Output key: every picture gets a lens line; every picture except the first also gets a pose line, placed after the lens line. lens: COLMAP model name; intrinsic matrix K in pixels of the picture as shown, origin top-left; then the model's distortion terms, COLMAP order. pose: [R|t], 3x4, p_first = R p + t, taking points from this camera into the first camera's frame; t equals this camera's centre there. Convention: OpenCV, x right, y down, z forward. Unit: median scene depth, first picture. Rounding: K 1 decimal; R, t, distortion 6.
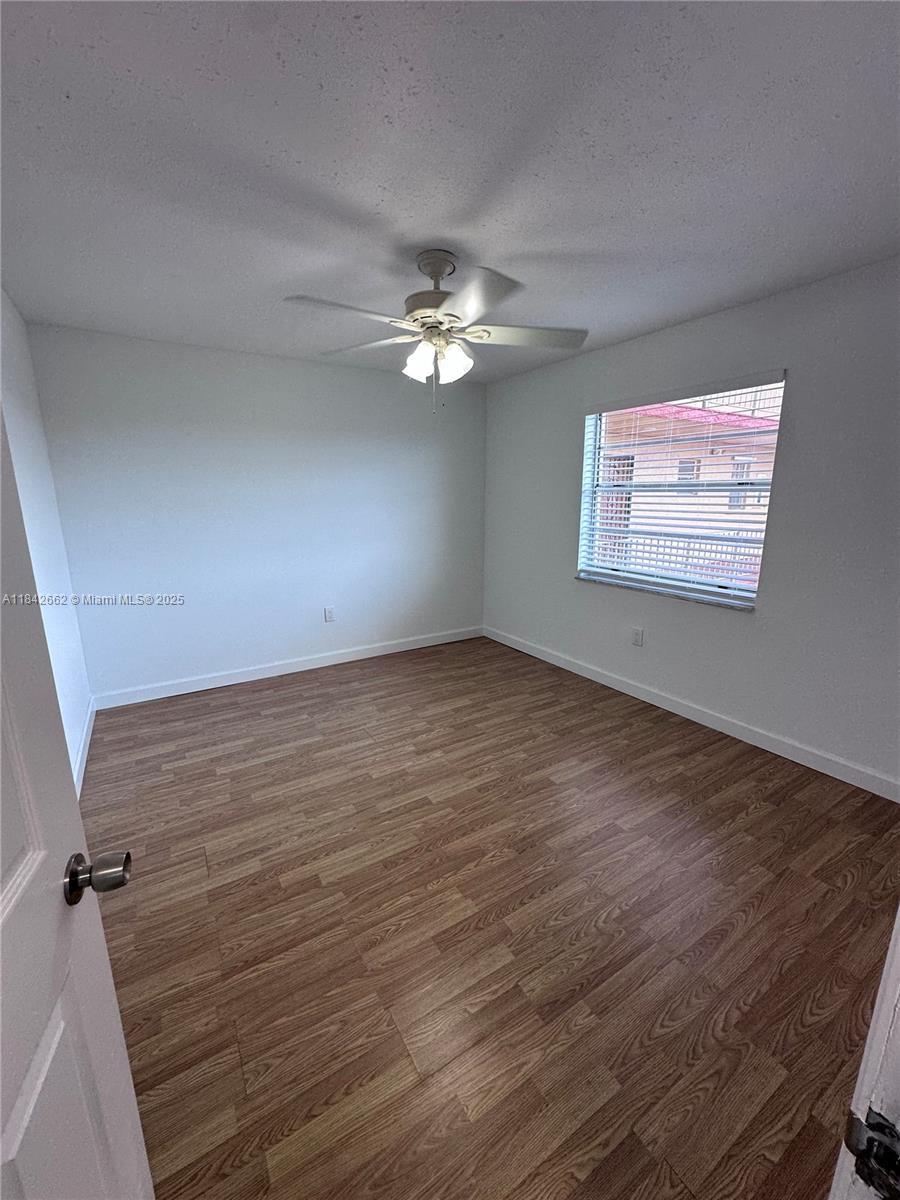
lens RADIAL K [[480.0, 0, 450.0], [0, 480.0, 600.0], [0, 0, 1]] dist [-0.006557, 0.000586]
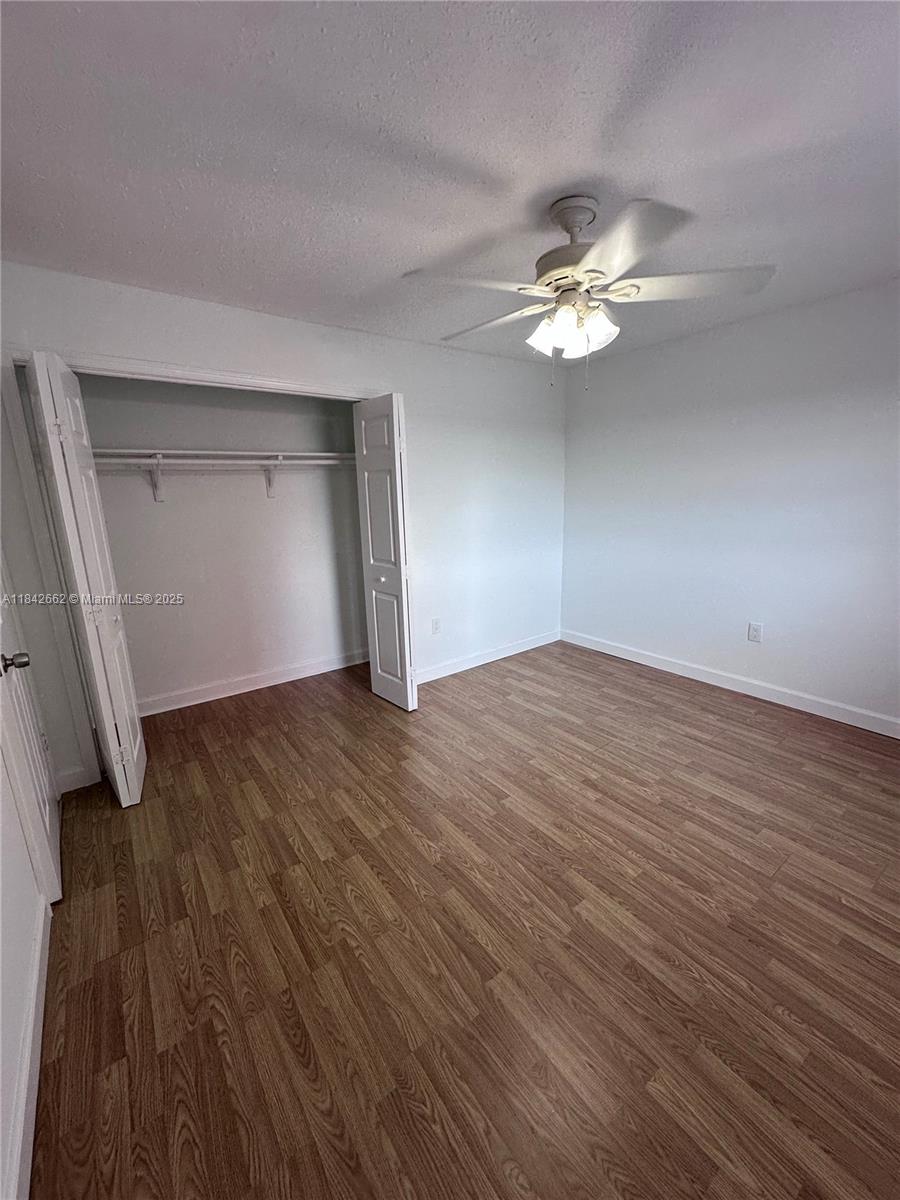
lens RADIAL K [[480.0, 0, 450.0], [0, 480.0, 600.0], [0, 0, 1]] dist [-0.006557, 0.000586]
pose [[0.081702, 0.226764, -0.970517, 0.654702], [-0.187943, 0.959807, 0.208439, -0.129662], [0.978776, 0.165372, 0.121037, 0.562487]]
